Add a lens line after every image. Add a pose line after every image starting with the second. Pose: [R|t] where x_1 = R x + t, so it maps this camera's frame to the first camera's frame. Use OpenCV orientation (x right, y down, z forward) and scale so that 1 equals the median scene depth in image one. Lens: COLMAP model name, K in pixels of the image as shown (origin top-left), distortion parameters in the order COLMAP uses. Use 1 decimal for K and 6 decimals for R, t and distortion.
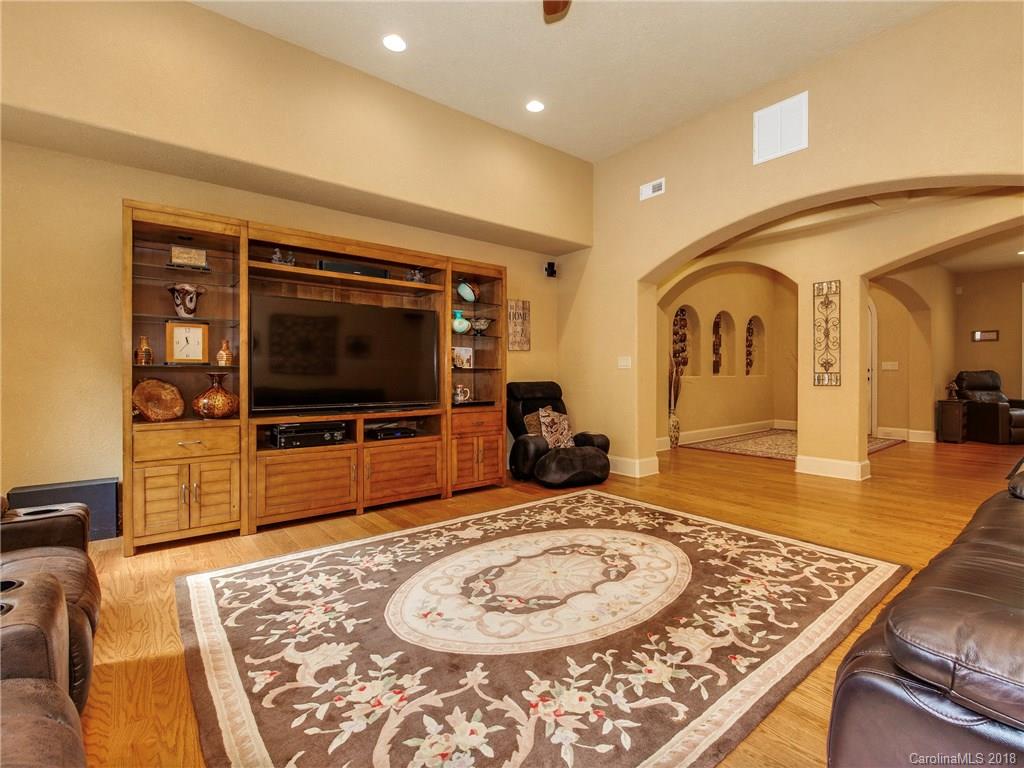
lens RADIAL K [[481.4, 0, 551.4], [0, 481.4, 383.0], [0, 0, 1]] dist [0.004370, -0.004694]
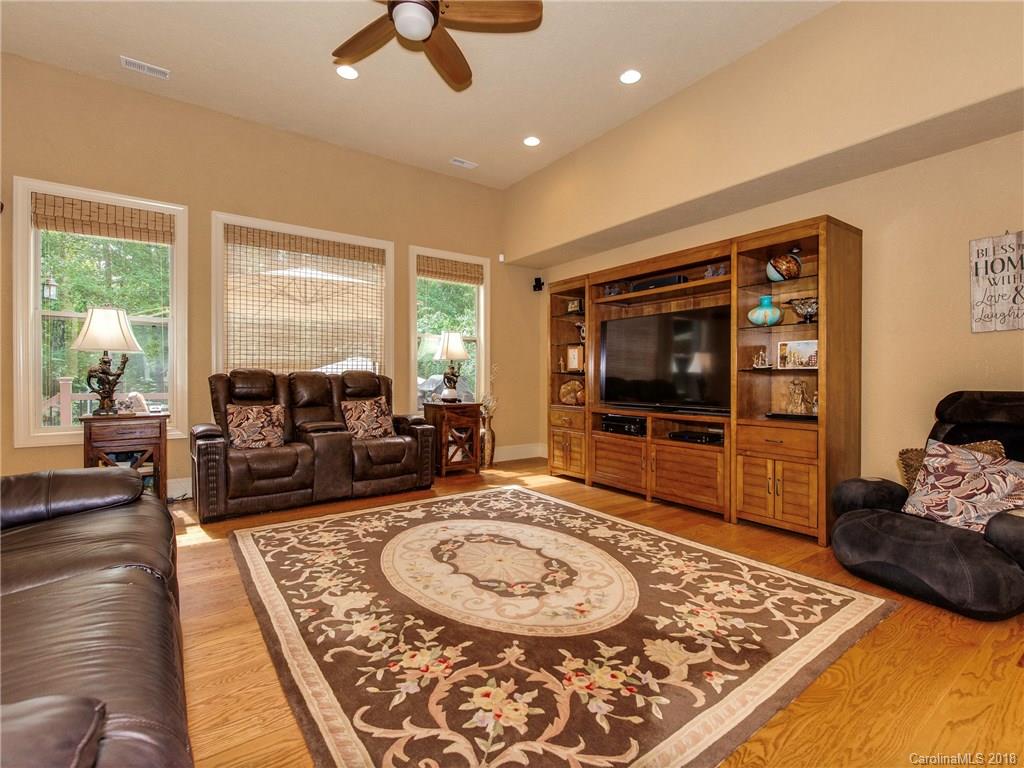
lens RADIAL K [[481.4, 0, 508.7], [0, 481.4, 381.8], [0, 0, 1]] dist [0.004370, -0.004694]
pose [[-0.095159, 0.007514, -0.995434, 0.974291], [-0.017675, 0.999801, 0.009237, -0.013710], [0.995305, 0.018473, -0.095007, 1.014364]]
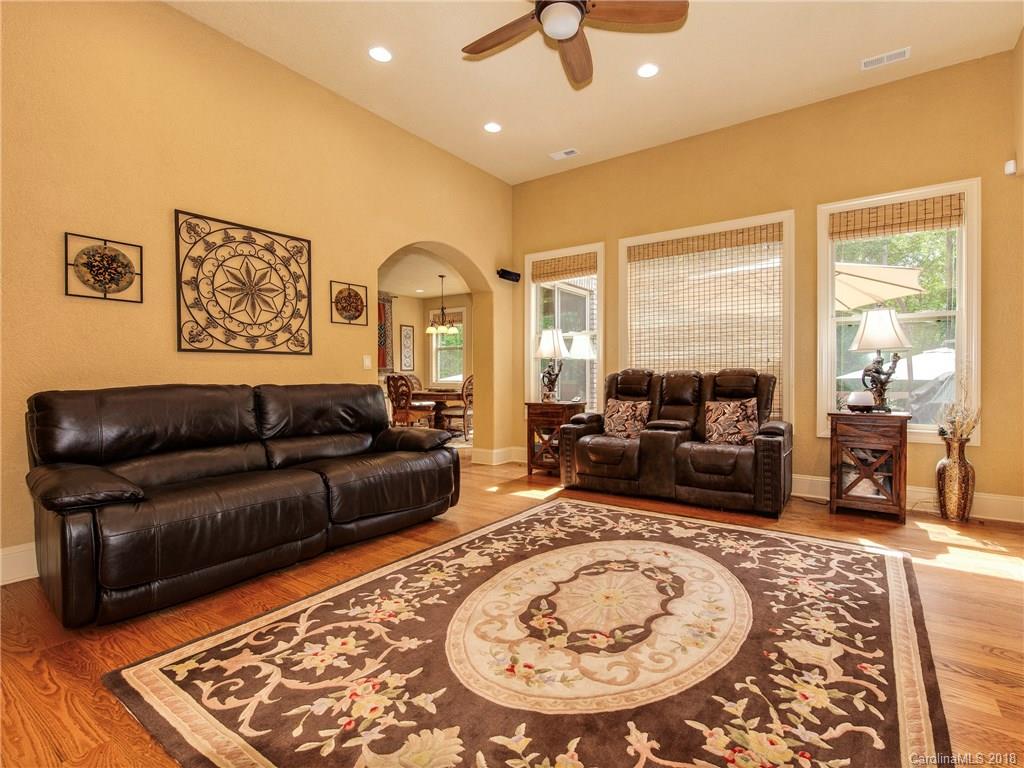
lens RADIAL K [[481.4, 0, 539.7], [0, 481.4, 385.6], [0, 0, 1]] dist [0.004370, -0.004694]
pose [[-0.965251, 0.006054, -0.261256, 0.327059], [-0.003485, 0.999344, 0.036034, -0.028587], [0.261303, 0.035692, -0.964597, 1.652938]]
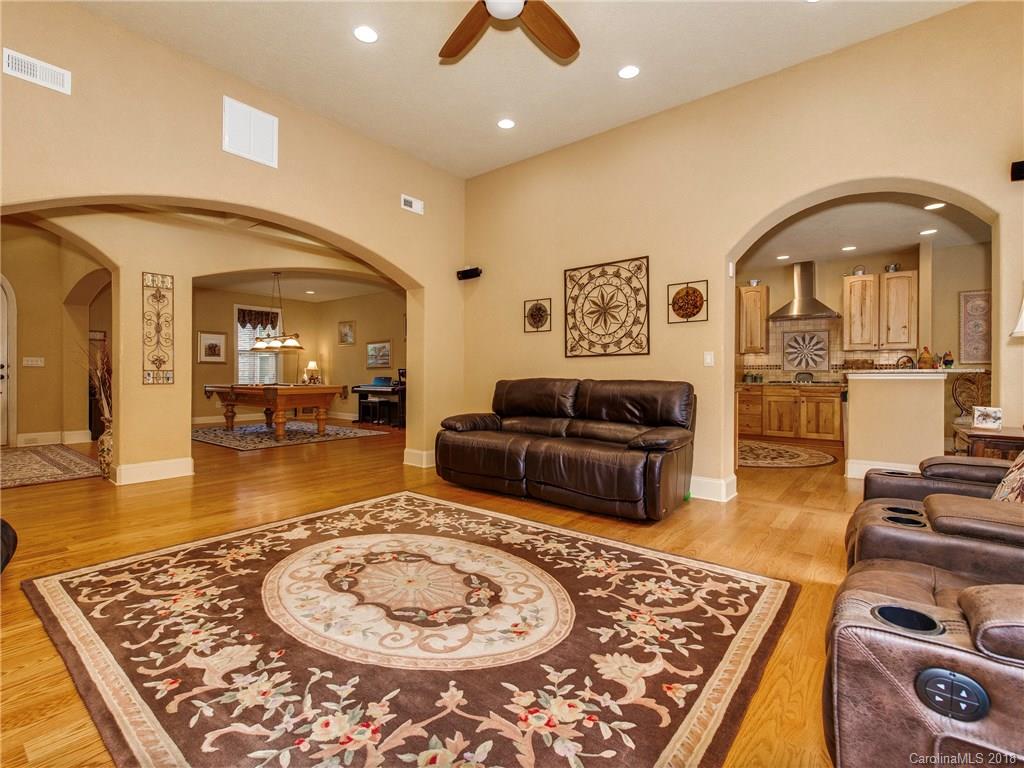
lens RADIAL K [[481.4, 0, 514.8], [0, 481.4, 376.6], [0, 0, 1]] dist [0.004370, -0.004694]
pose [[-0.185754, -0.004805, 0.982585, -0.870786], [0.014163, 0.999871, 0.007567, -0.010393], [-0.982494, 0.015322, -0.185662, 0.880794]]
